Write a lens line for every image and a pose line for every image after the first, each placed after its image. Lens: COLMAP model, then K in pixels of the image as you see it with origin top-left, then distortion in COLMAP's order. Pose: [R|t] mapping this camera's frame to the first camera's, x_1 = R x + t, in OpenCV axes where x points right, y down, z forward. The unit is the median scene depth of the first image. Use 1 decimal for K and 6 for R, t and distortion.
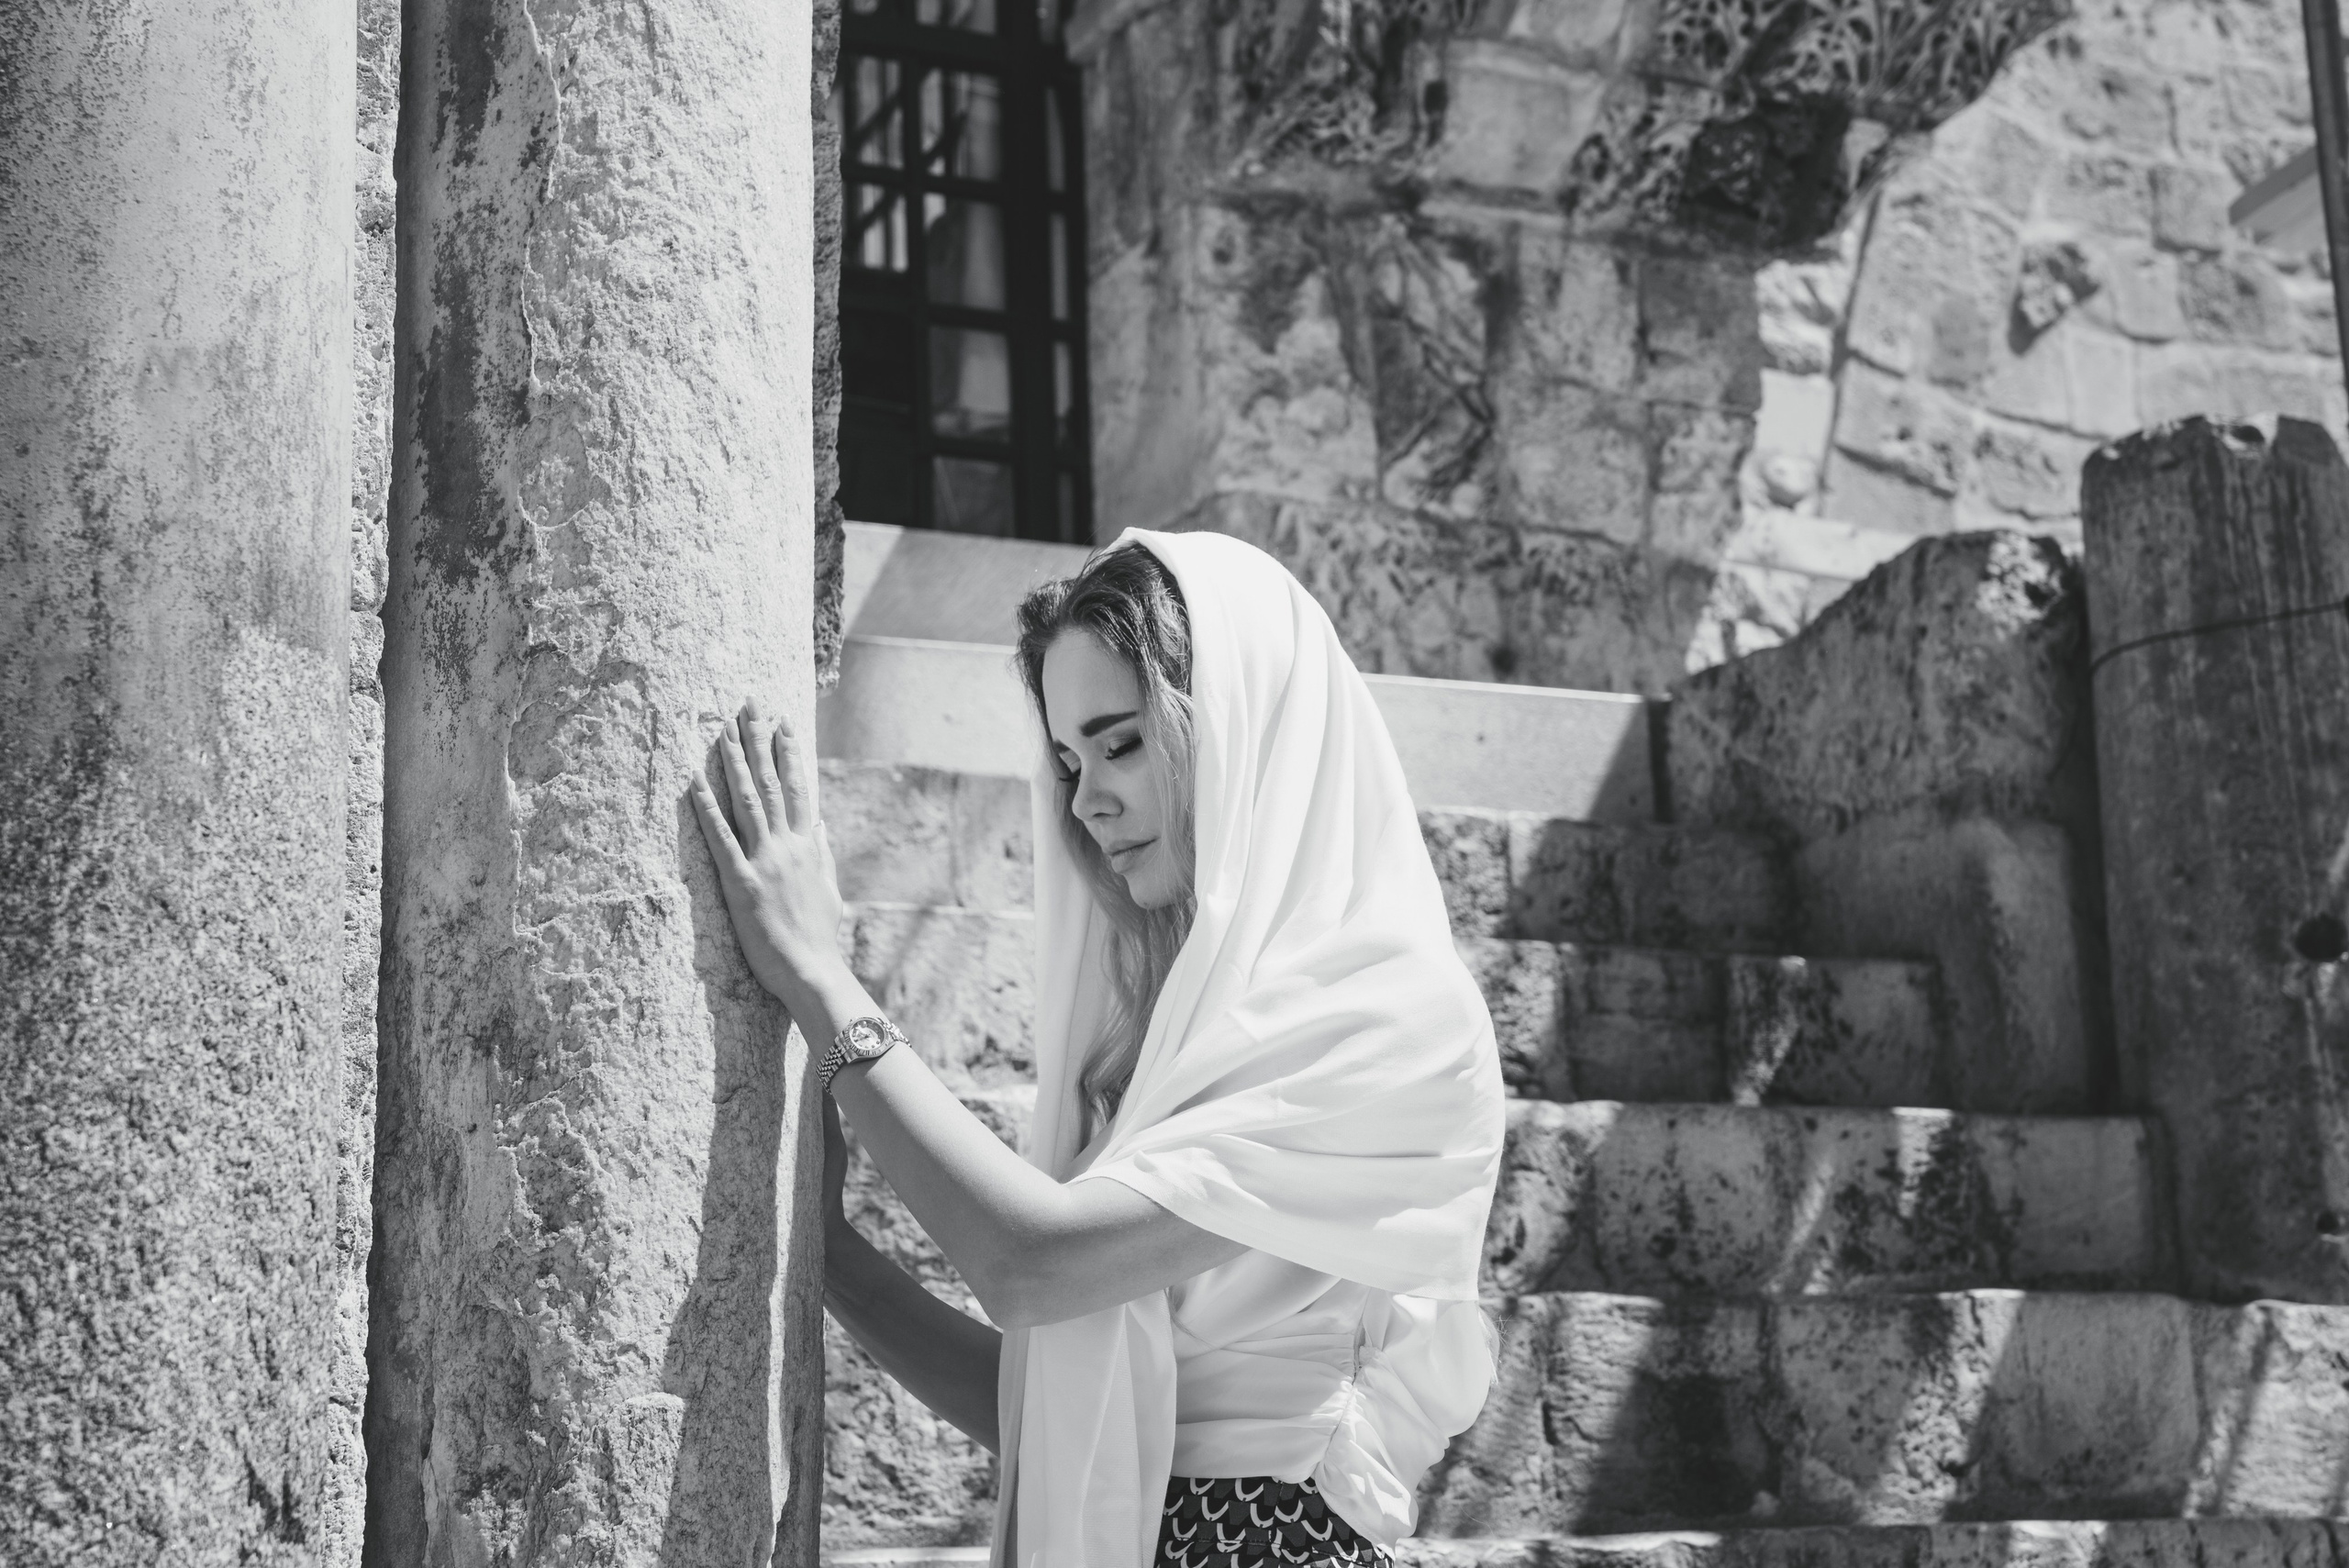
lens RADIAL K [[3618.9, 0, 1177.5], [0, 3618.9, 806.2], [0, 0, 1]] dist [0.122611, 0.000000]
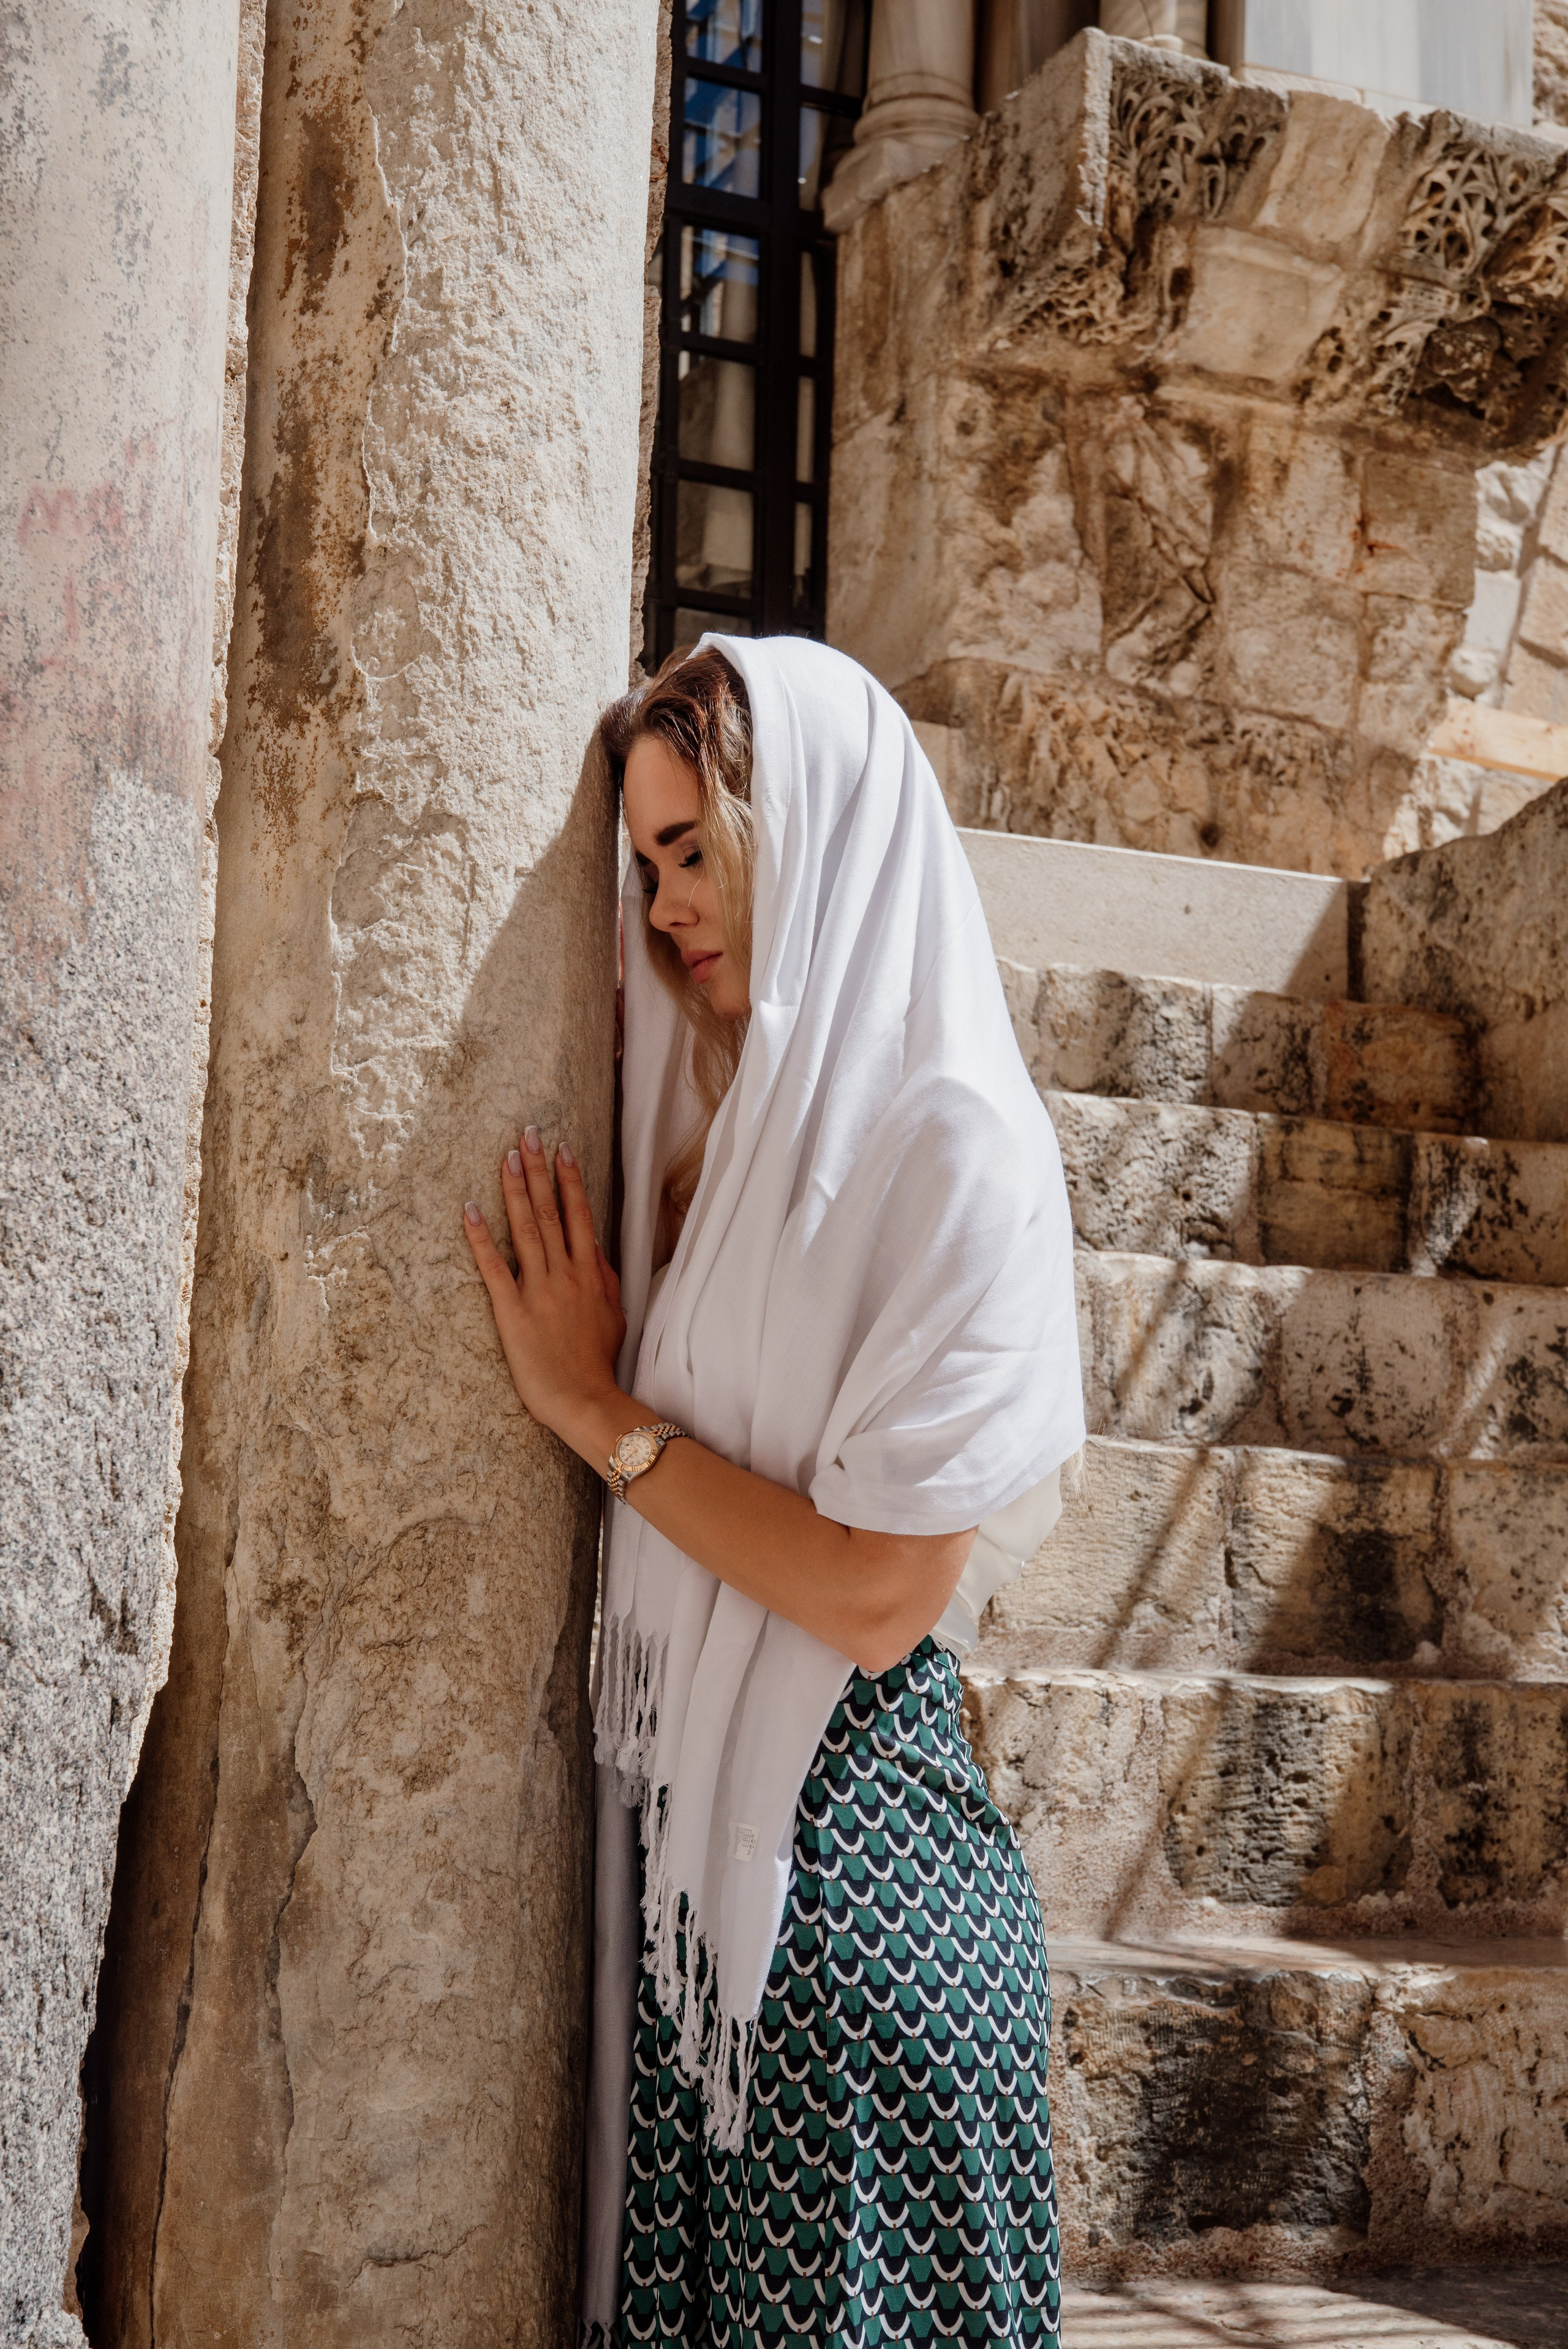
lens RADIAL K [[3384.3, 0, 776.3], [0, 3384.3, 1199.9], [0, 0, 1]] dist [0.095892, 0.000000]
pose [[0.998141, 0.058744, -0.016257, -0.017883], [-0.057329, 0.995384, 0.076970, -0.005021], [0.020704, -0.075895, 0.996901, 0.016395]]
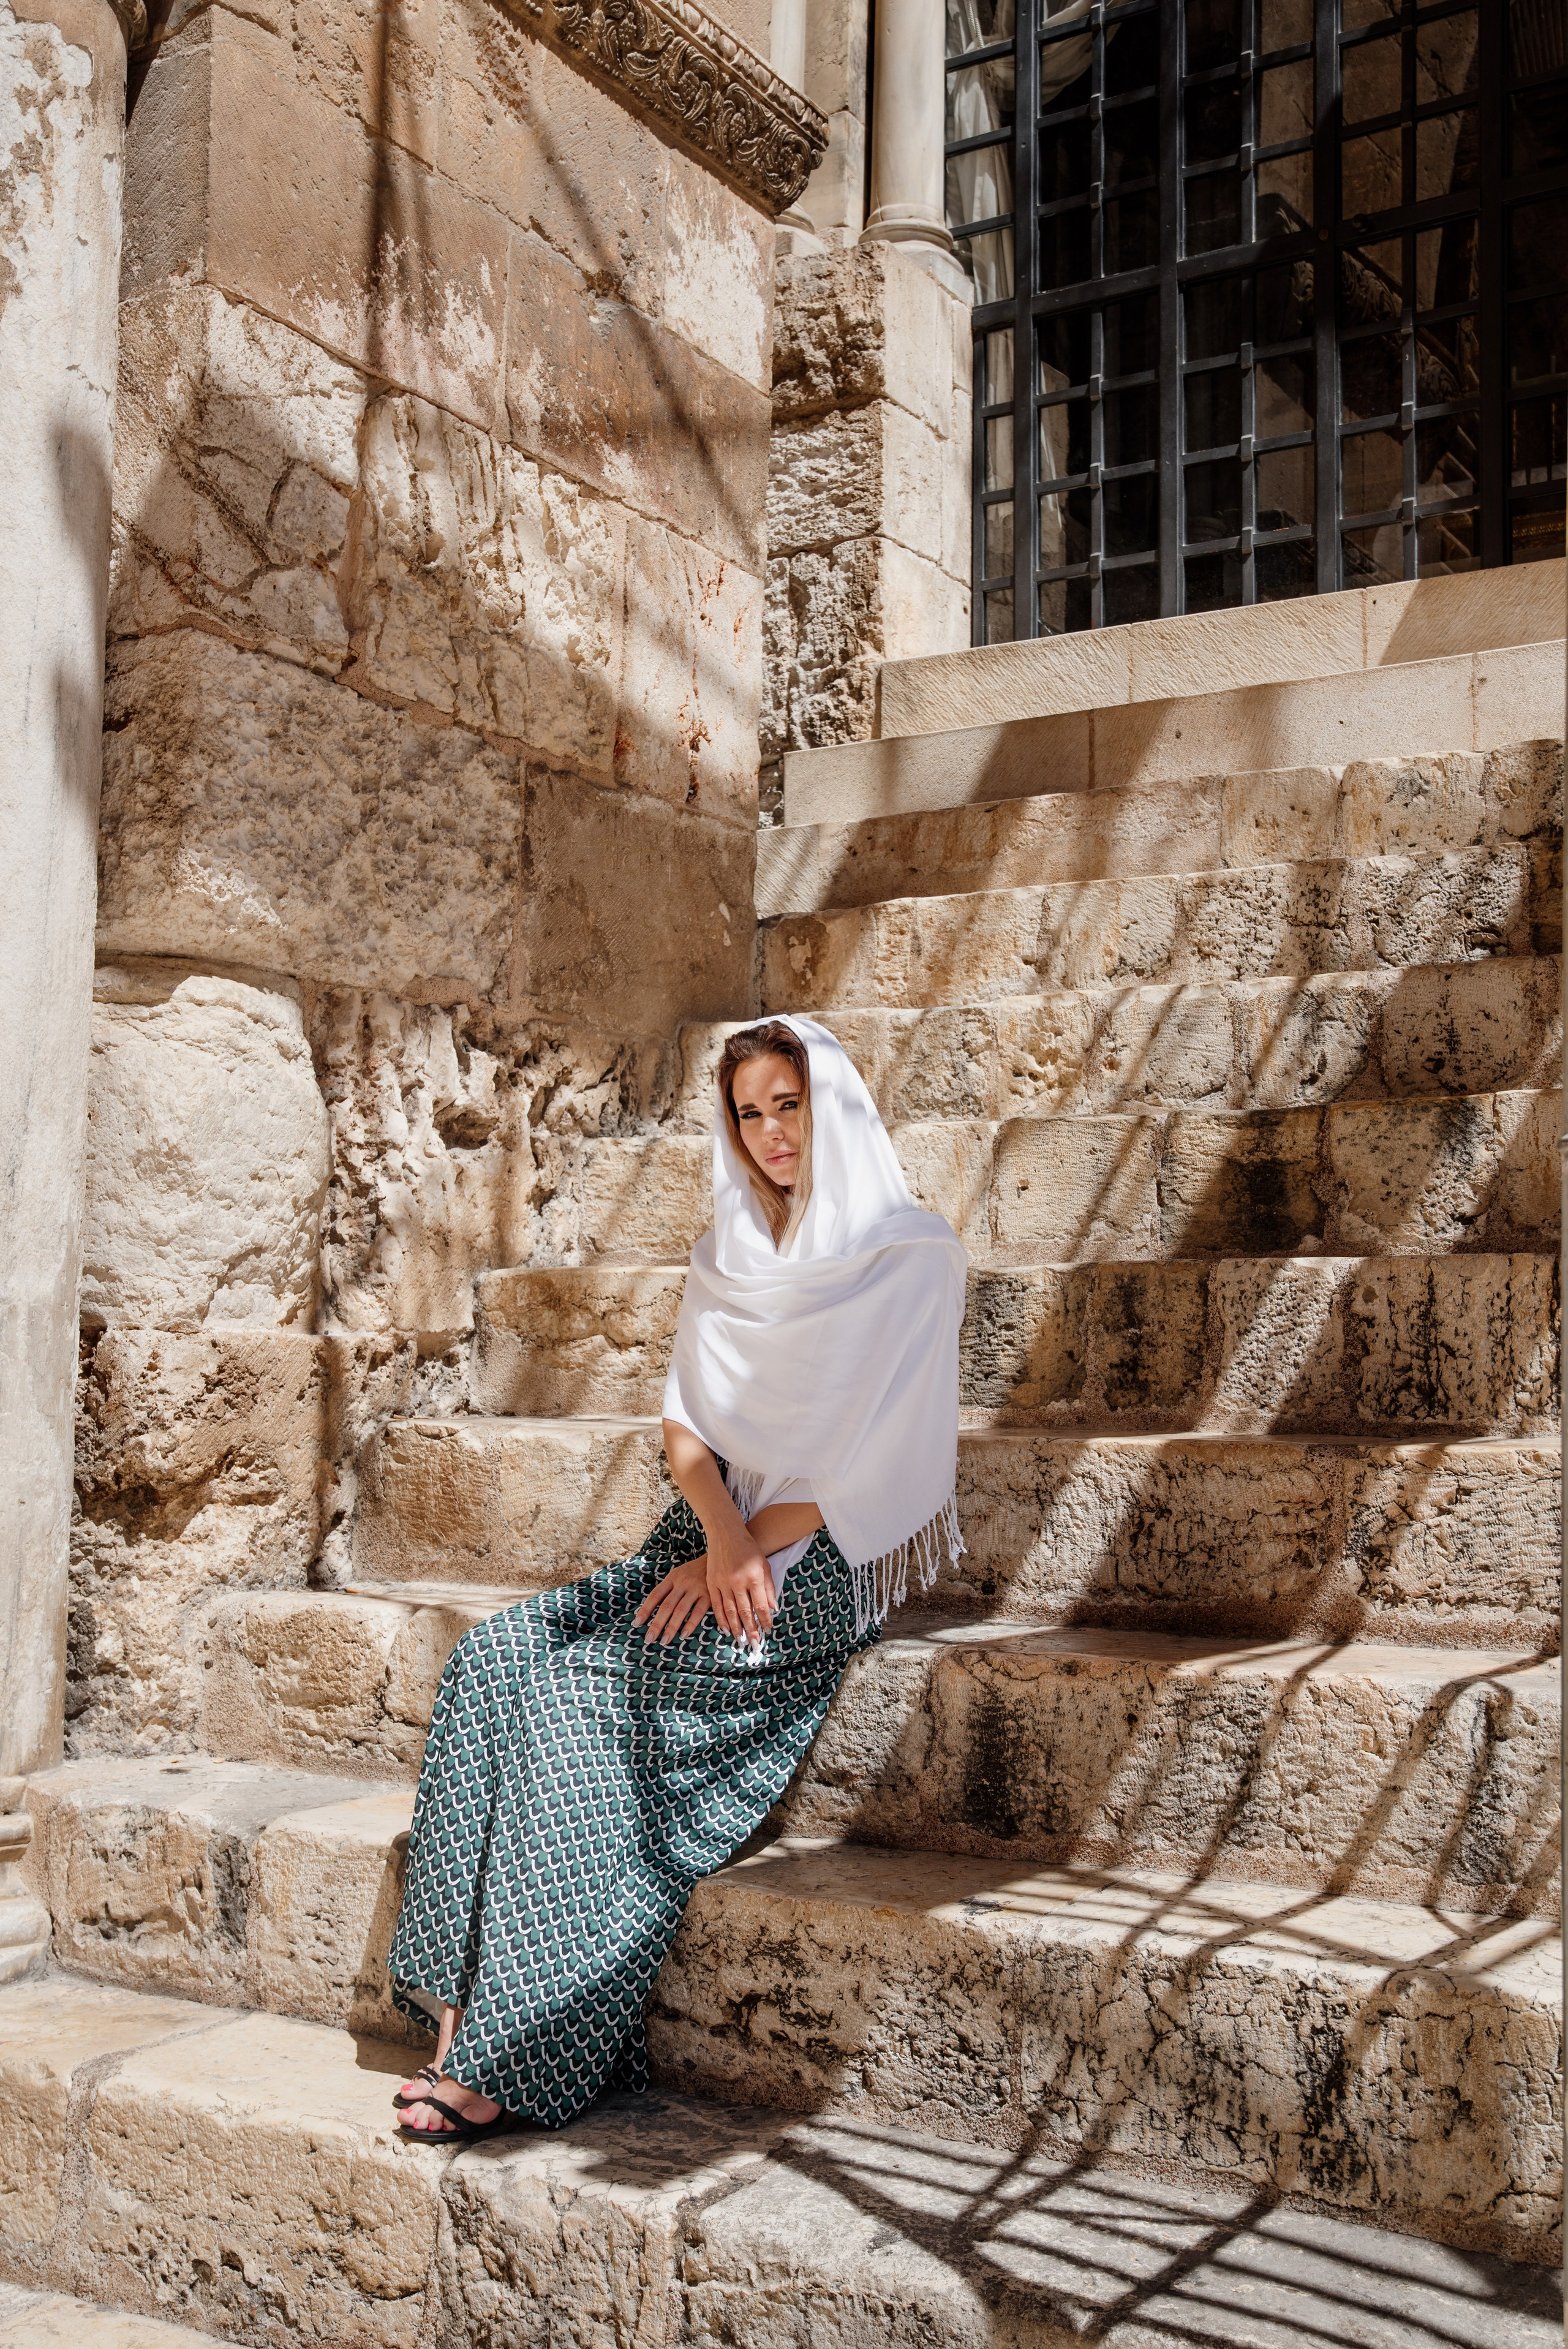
lens RADIAL K [[2549.1, 0, 770.8], [0, 2549.1, 1192.1], [0, 0, 1]] dist [0.023991, 0.000000]
pose [[0.547350, -0.007317, -0.836872, 0.825128], [0.161007, 0.982203, 0.096718, 0.031596], [0.821270, -0.187681, 0.538787, 0.238635]]
